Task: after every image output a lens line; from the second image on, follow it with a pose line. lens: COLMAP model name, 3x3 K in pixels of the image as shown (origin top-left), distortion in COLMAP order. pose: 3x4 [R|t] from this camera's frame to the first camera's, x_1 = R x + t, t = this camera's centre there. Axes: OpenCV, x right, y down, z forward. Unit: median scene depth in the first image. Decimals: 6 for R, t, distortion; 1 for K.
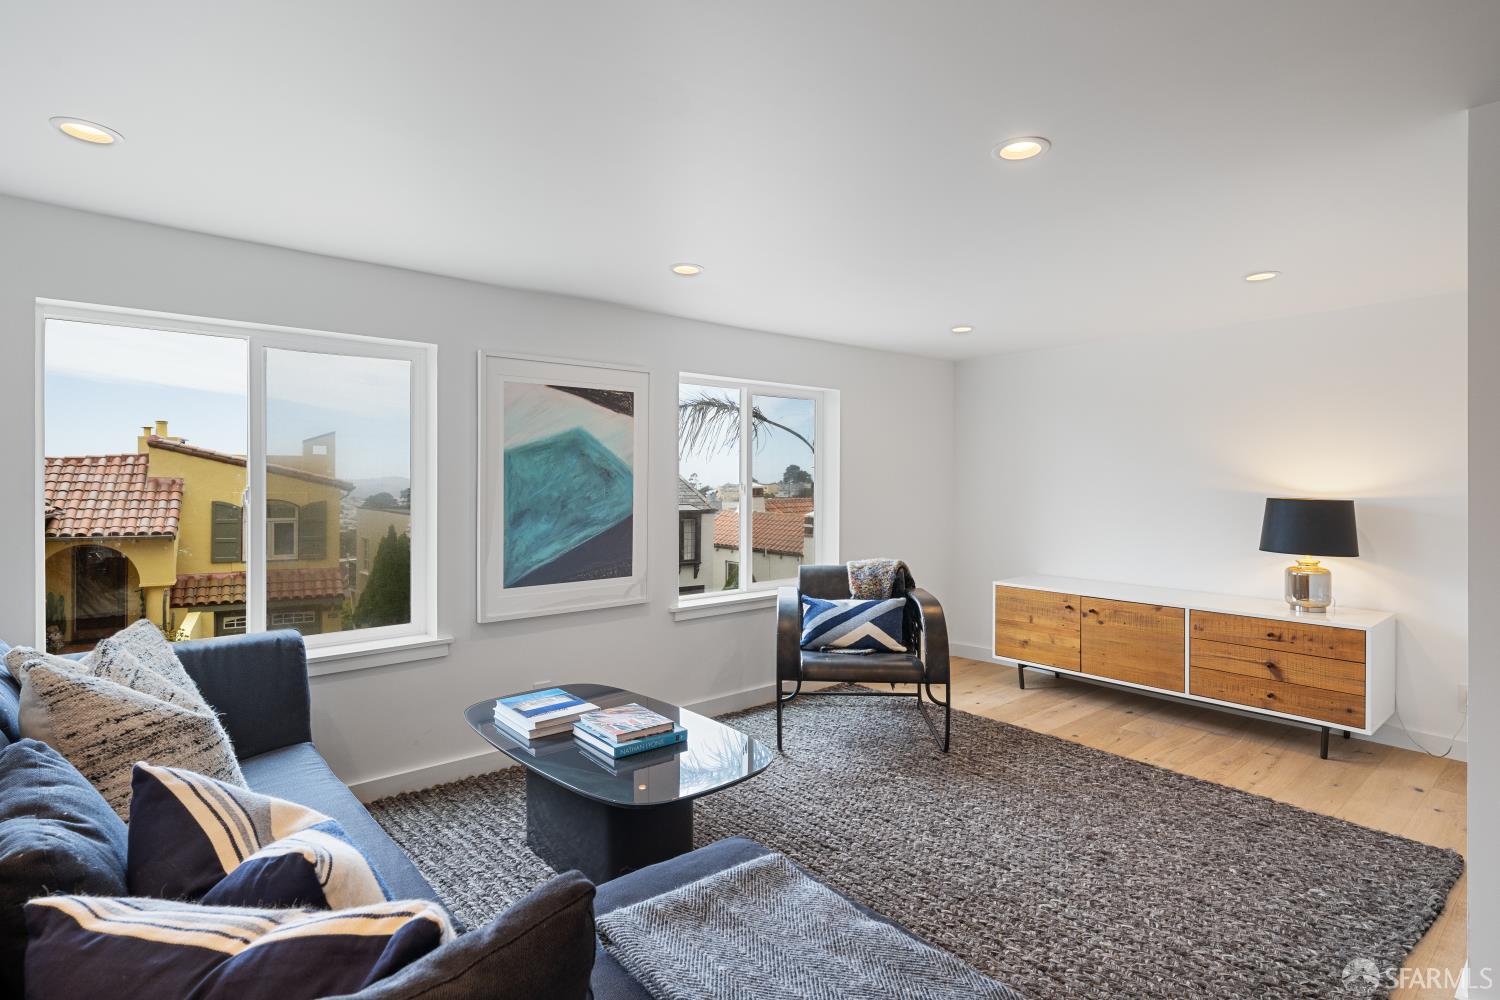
lens RADIAL K [[750.6, 0, 750.2], [0, 750.6, 483.2], [0, 0, 1]] dist [0.003716, 0.000283]
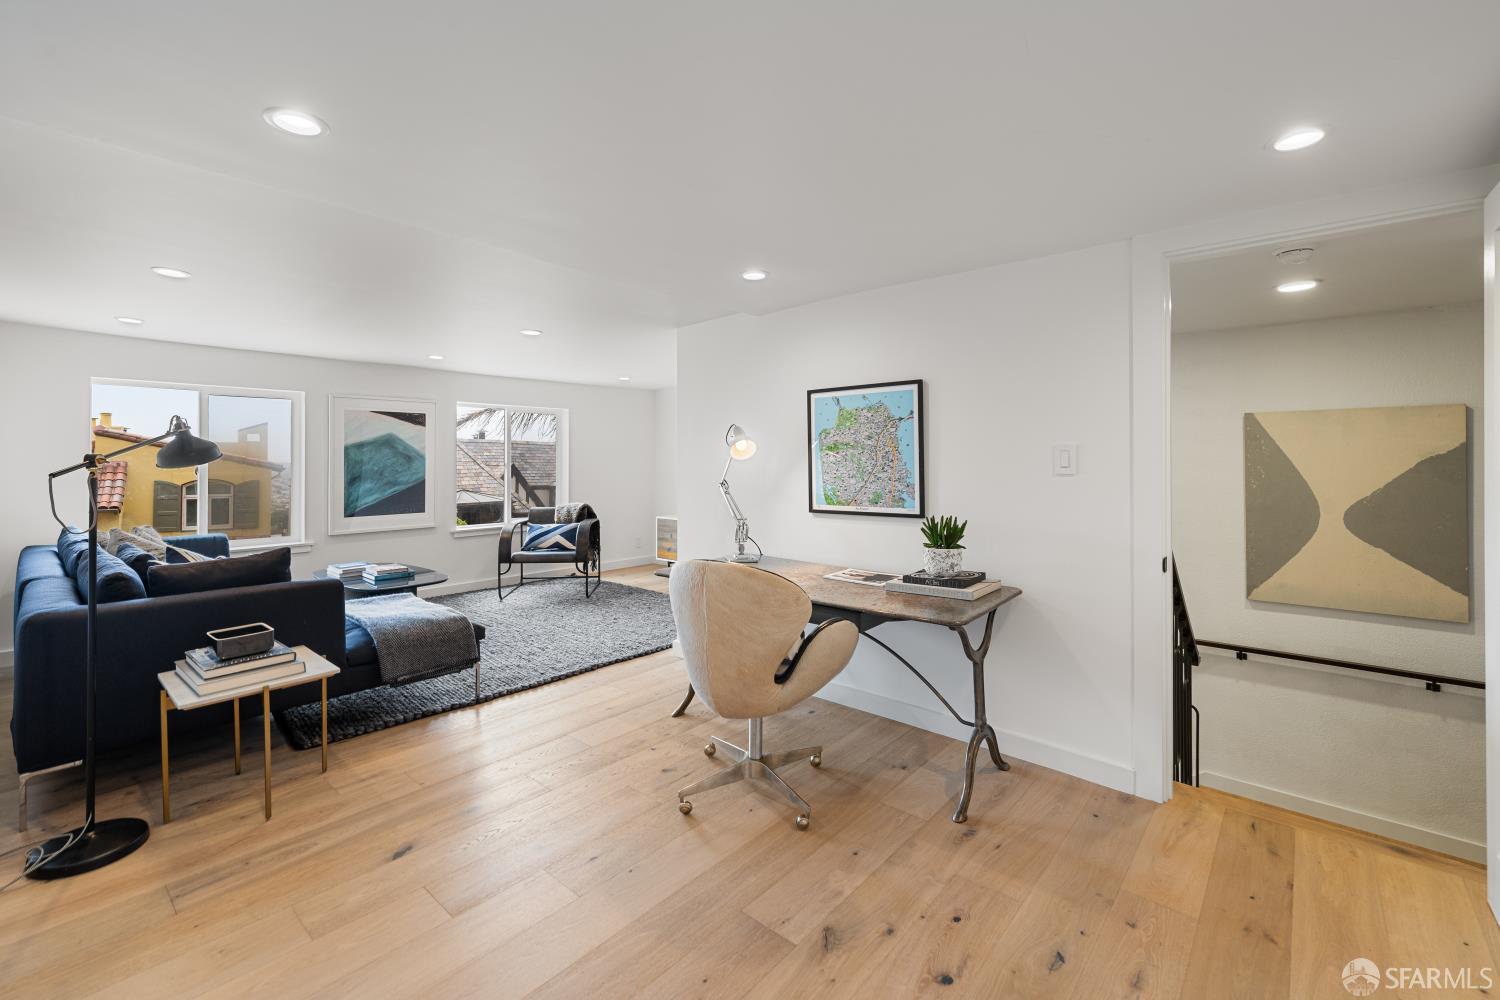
lens RADIAL K [[628.1, 0, 748.1], [0, 628.1, 456.5], [0, 0, 1]] dist [-0.001832, -0.000172]
pose [[0.989724, -0.003645, 0.142945, 0.412508], [0.005236, 0.999928, -0.010756, 0.006248], [-0.142896, 0.011394, 0.989672, -0.654284]]
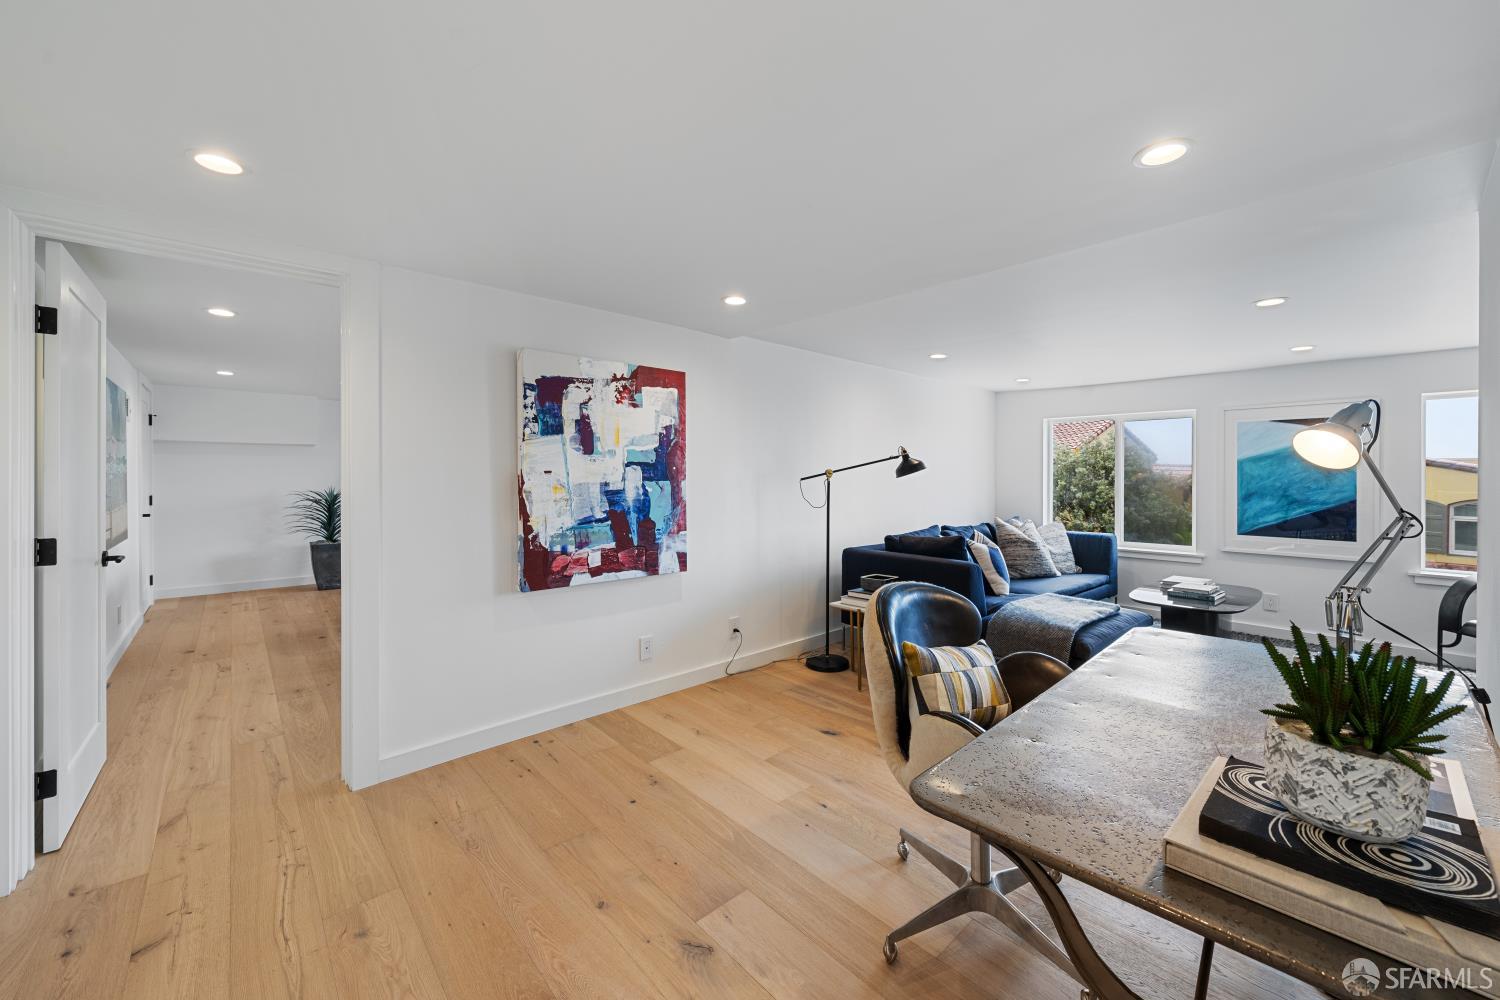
lens RADIAL K [[576.0, 0, 751.9], [0, 576.0, 476.2], [0, 0, 1]] dist [-0.001573, -0.000152]
pose [[0.034961, -0.002449, -0.999386, 0.919763], [-0.010355, 0.999942, -0.002812, 0.011757], [0.999335, 0.010447, 0.034934, -0.213858]]
